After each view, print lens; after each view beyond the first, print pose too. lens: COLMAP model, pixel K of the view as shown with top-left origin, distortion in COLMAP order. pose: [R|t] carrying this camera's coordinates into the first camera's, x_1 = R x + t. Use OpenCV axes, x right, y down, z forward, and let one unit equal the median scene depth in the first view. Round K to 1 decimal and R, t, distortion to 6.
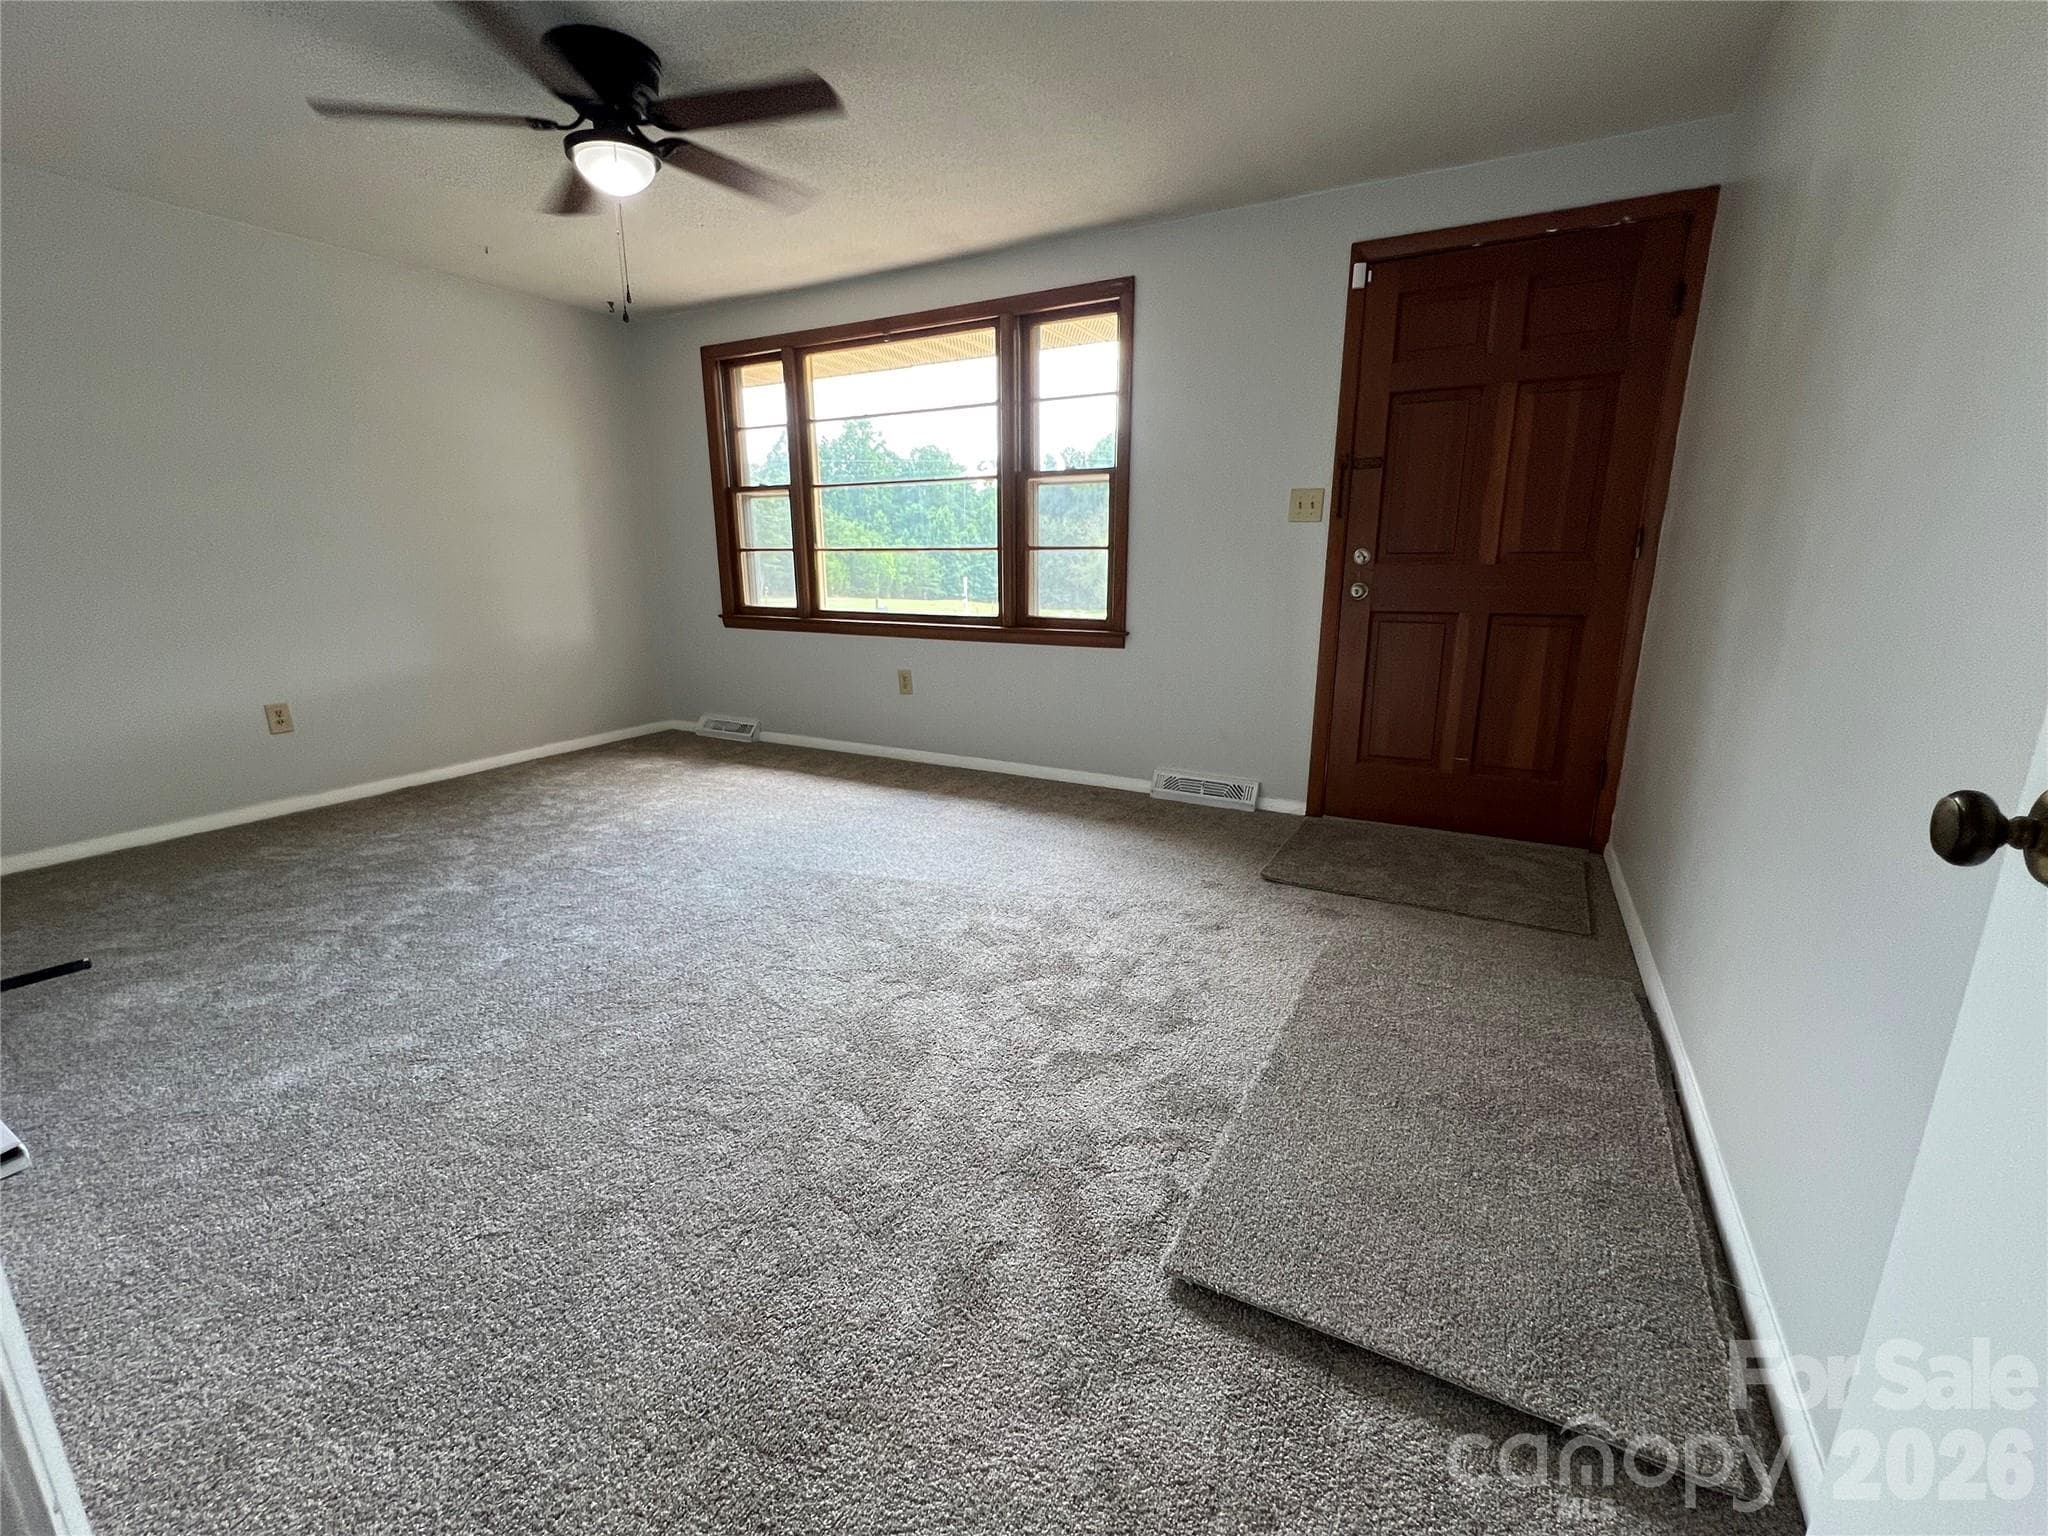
lens RADIAL K [[826.9, 0, 1024.0], [0, 826.9, 768.0], [0, 0, 1]] dist [0.000266, 0.000100]
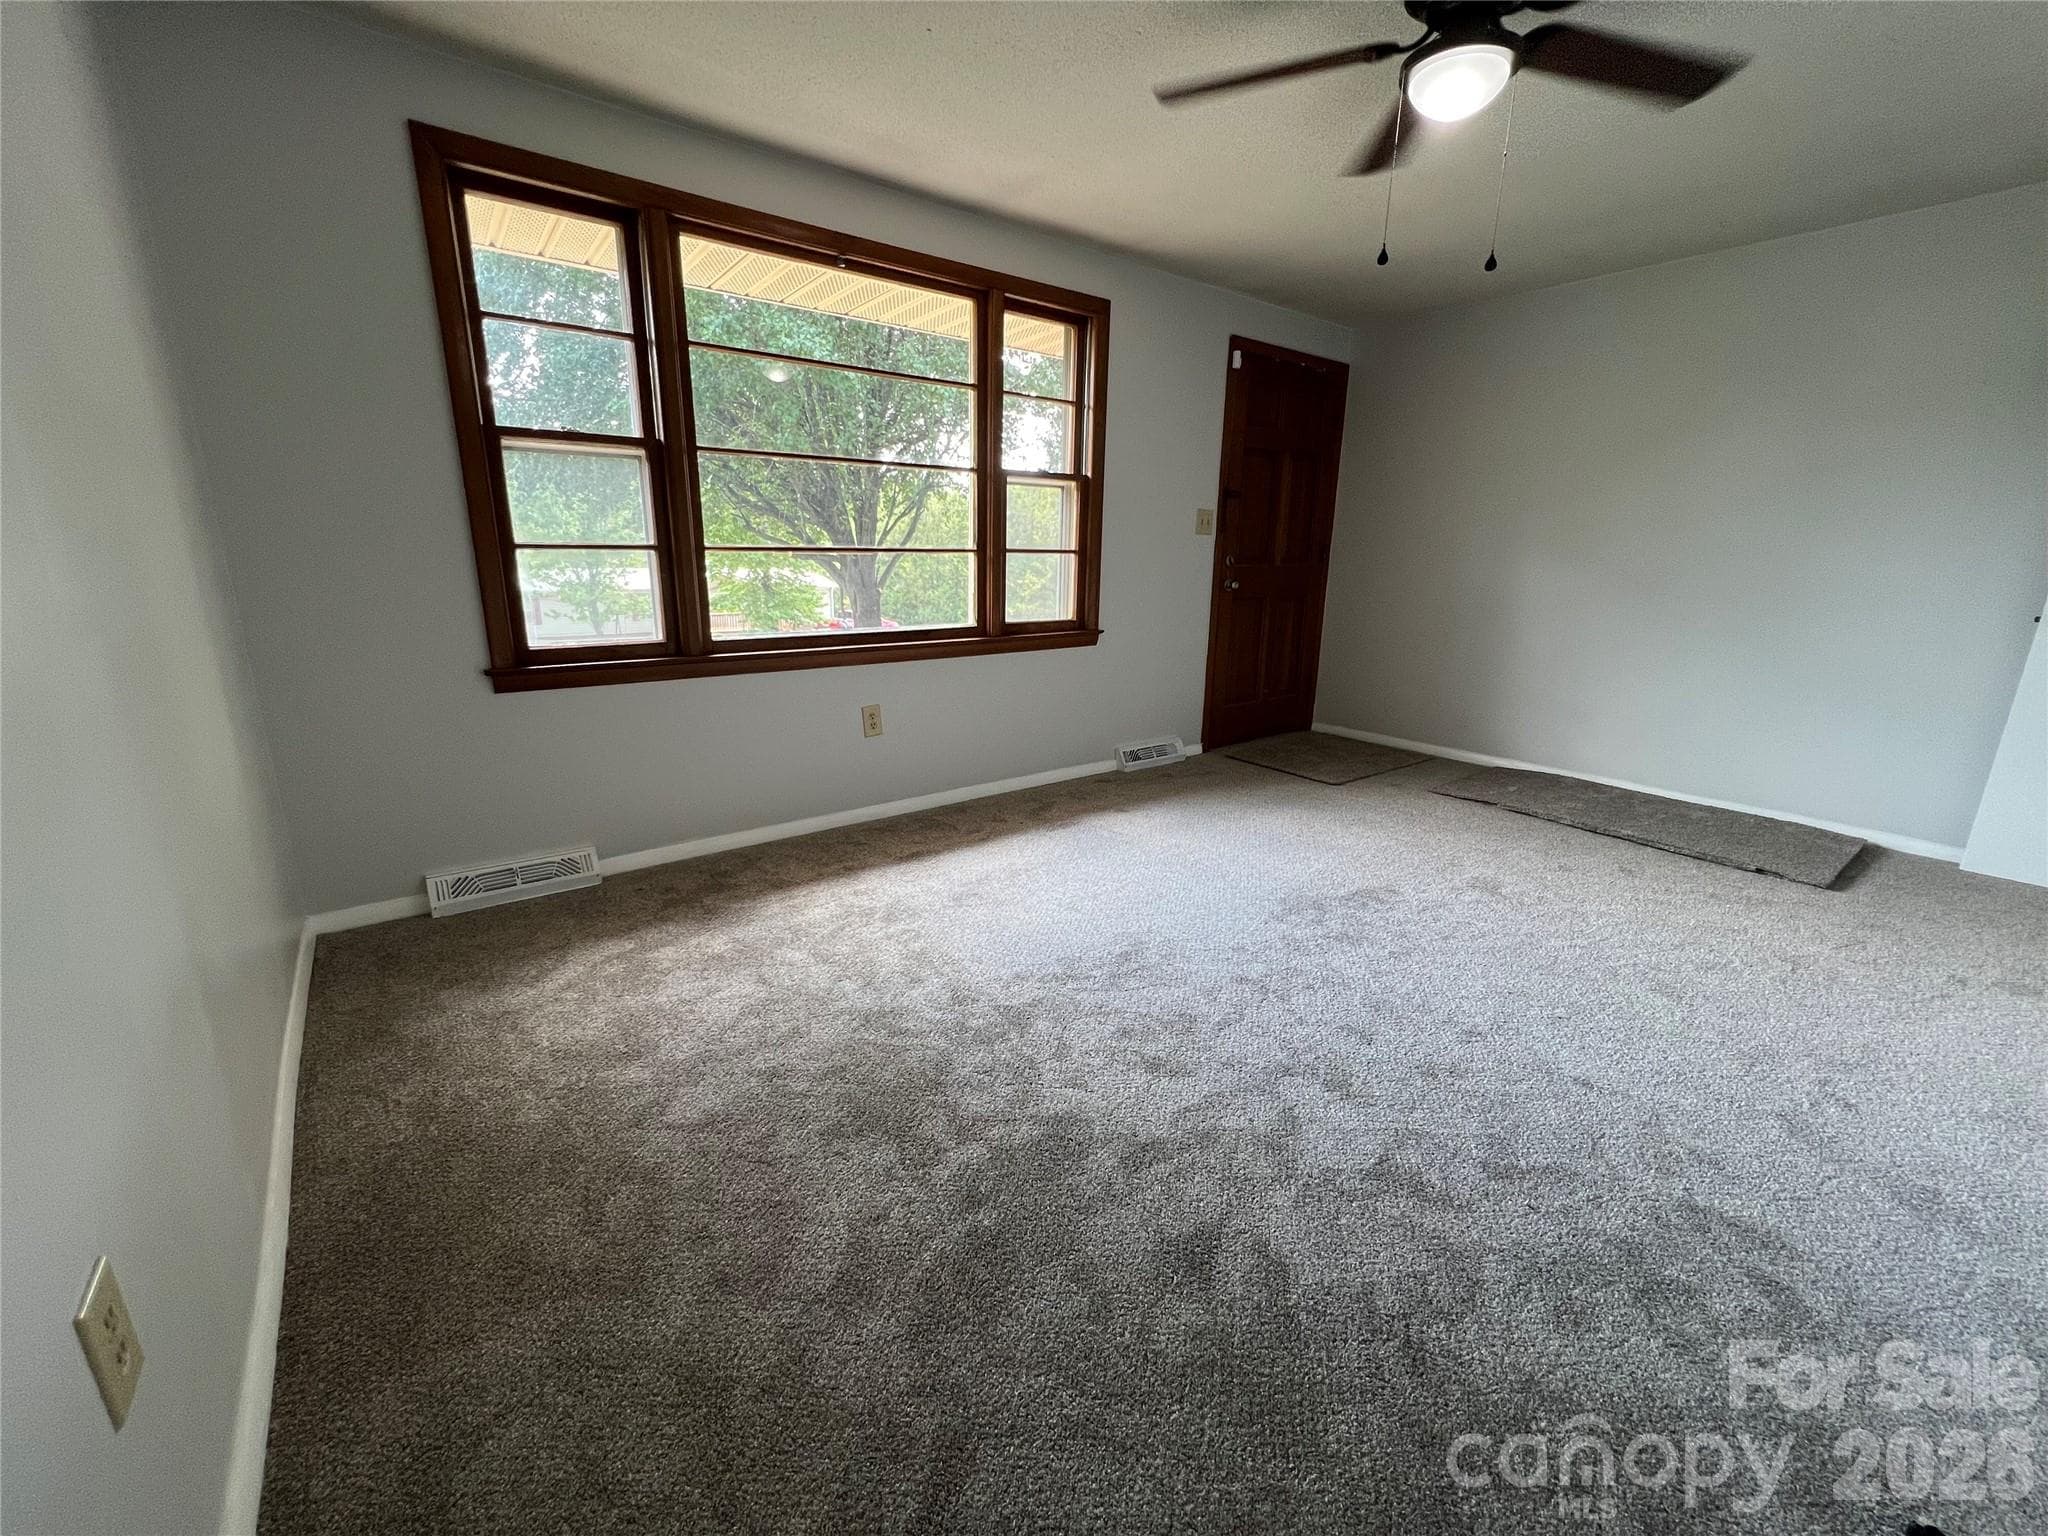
lens RADIAL K [[826.9, 0, 1024.0], [0, 826.9, 768.0], [0, 0, 1]] dist [0.000266, 0.000100]
pose [[0.410557, -0.229702, 0.882429, -0.885133], [0.212234, 0.965244, 0.152516, -0.169618], [-0.886792, 0.124665, 0.445038, 0.608442]]
